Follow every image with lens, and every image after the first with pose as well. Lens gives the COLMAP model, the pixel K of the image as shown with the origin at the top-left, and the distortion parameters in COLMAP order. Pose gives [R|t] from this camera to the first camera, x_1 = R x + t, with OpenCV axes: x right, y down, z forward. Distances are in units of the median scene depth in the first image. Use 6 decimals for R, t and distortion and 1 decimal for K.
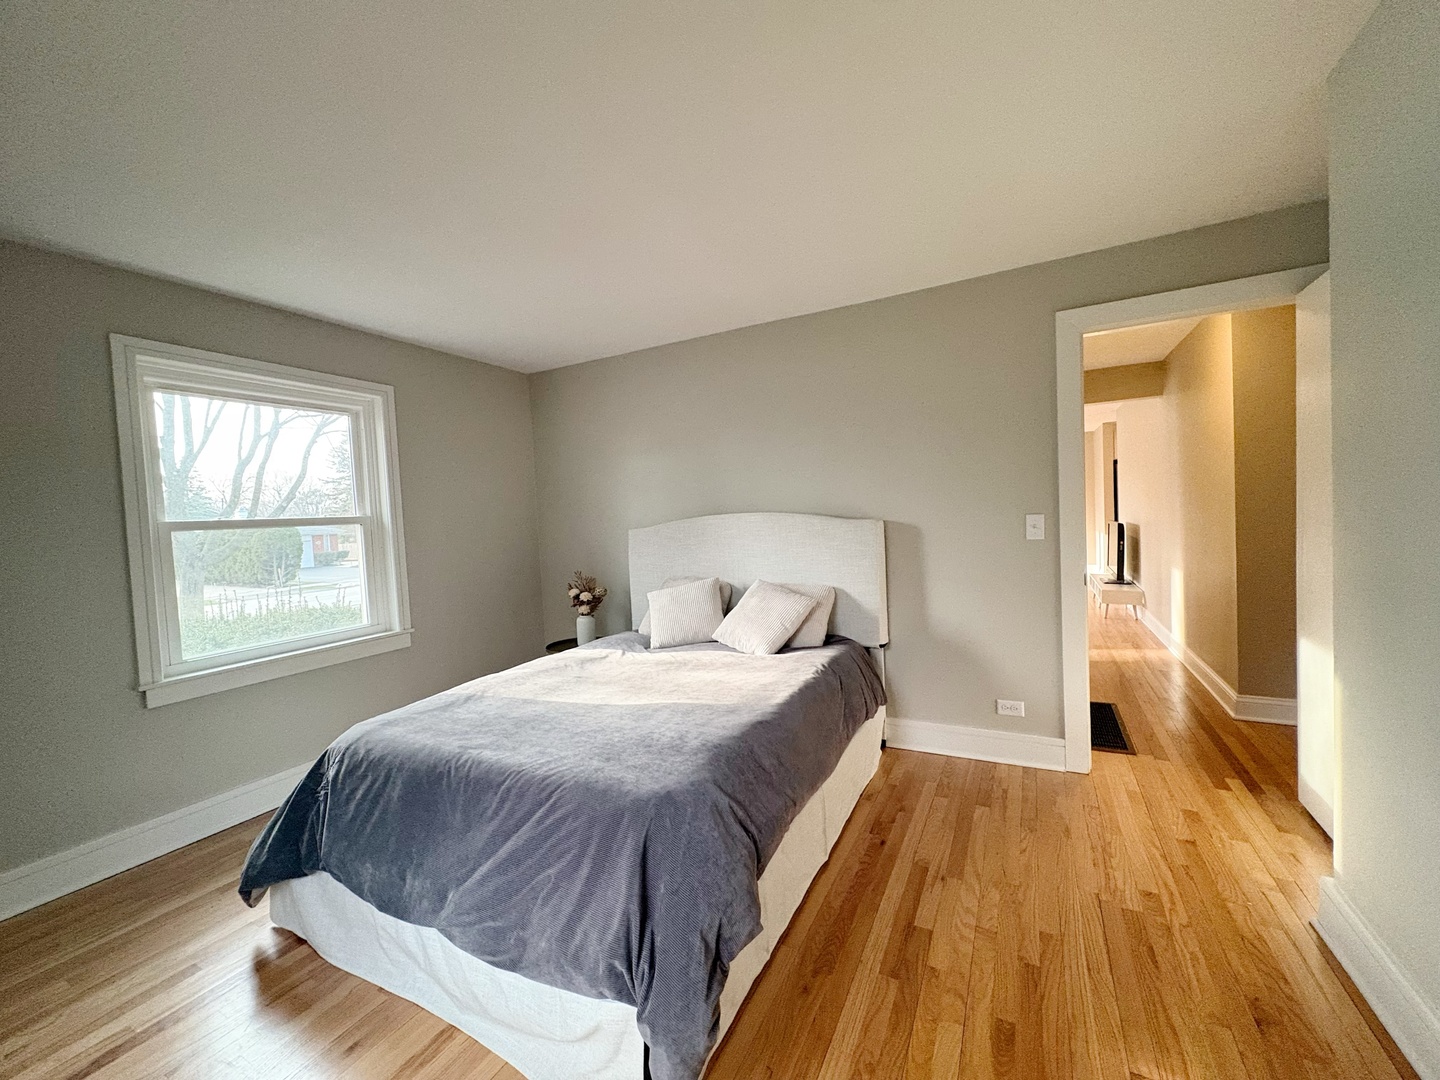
lens RADIAL K [[573.8, 0, 724.1], [0, 573.8, 537.2], [0, 0, 1]] dist [-0.000349, 0.000325]
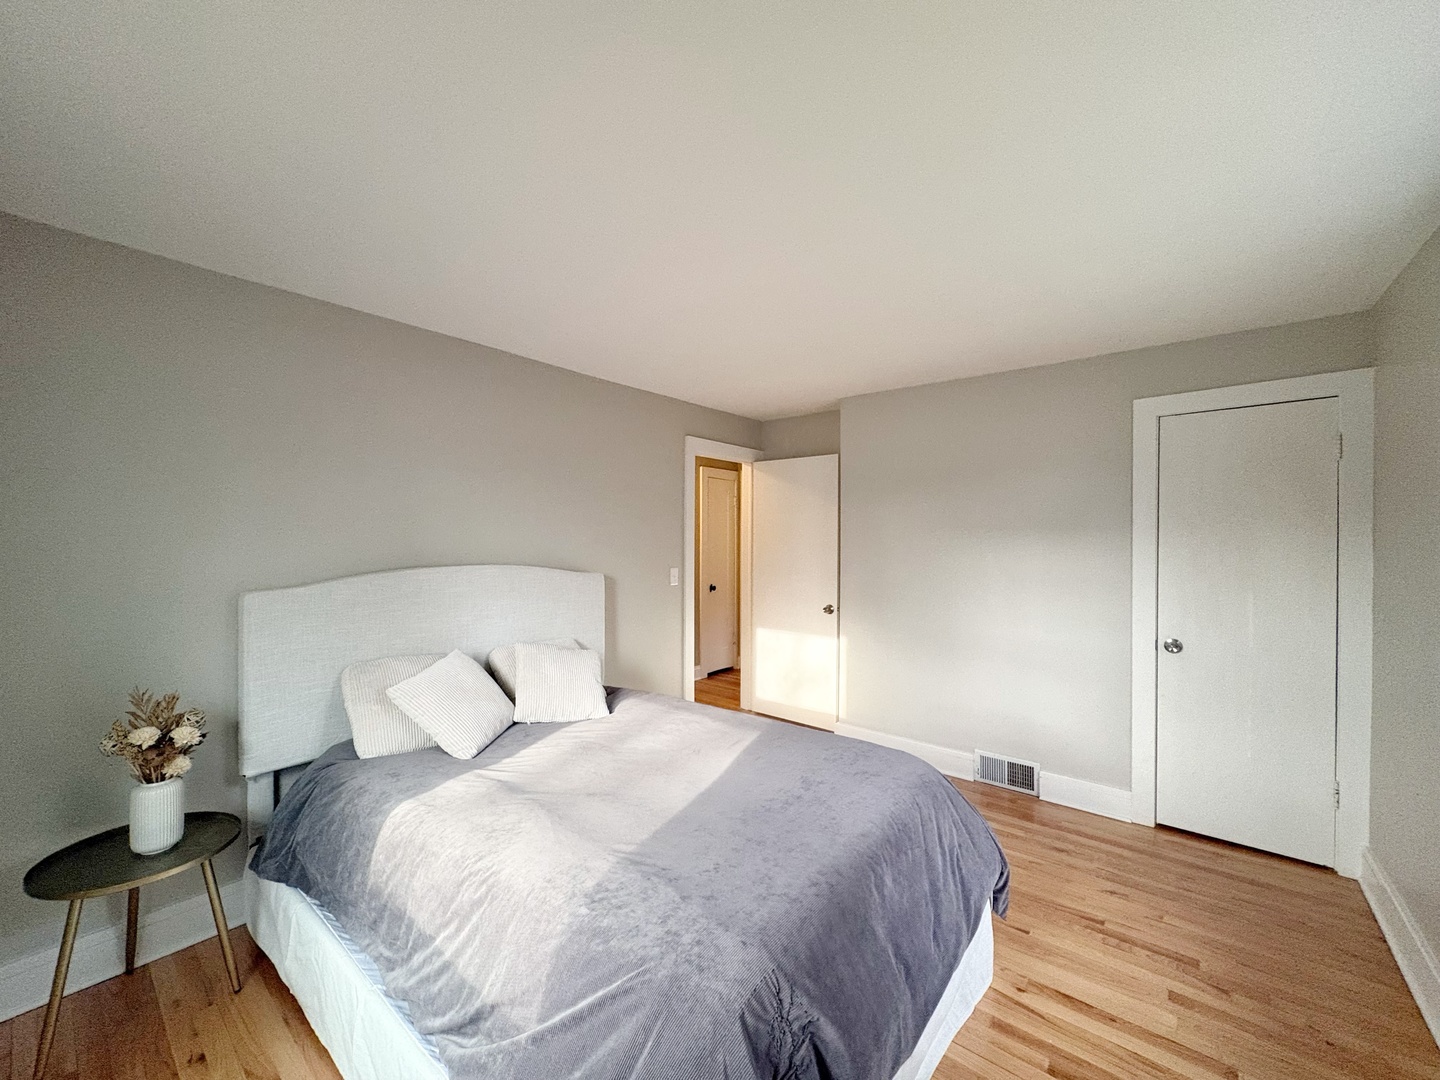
lens RADIAL K [[573.8, 0, 725.2], [0, 573.8, 542.6], [0, 0, 1]] dist [-0.000349, 0.000325]
pose [[0.191804, 0.047495, 0.980283, -0.768428], [0.034019, 0.997906, -0.055005, -0.018761], [-0.980843, 0.043899, 0.189787, 0.567713]]
